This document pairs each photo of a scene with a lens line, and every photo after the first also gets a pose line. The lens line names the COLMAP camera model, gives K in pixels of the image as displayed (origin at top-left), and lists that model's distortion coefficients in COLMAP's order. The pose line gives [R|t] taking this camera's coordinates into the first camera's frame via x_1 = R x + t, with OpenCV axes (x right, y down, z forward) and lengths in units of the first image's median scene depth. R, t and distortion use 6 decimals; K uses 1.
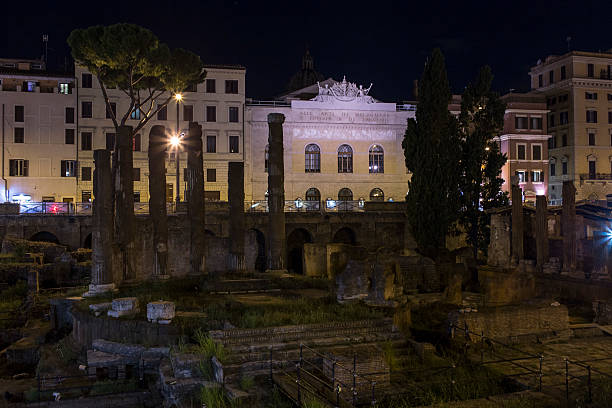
lens RADIAL K [[568.3, 0, 306.0], [0, 568.3, 204.0], [0, 0, 1]] dist [-0.002351, 0.004241]
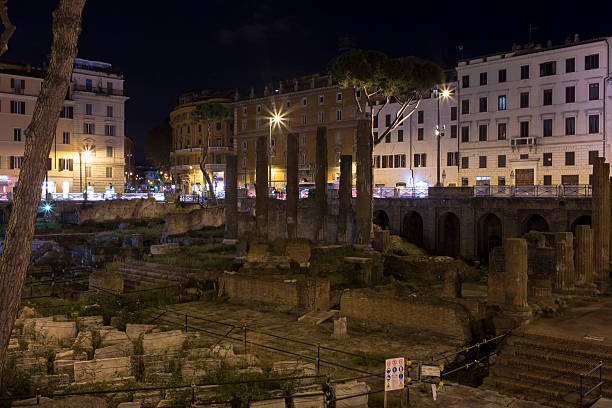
lens RADIAL K [[568.3, 0, 306.0], [0, 568.3, 204.0], [0, 0, 1]] dist [-0.002351, 0.004241]
pose [[0.522166, 0.021400, -0.852575, 0.433853], [0.003982, 0.999613, 0.027530, -0.002141], [0.852835, -0.017770, 0.521879, 0.118631]]
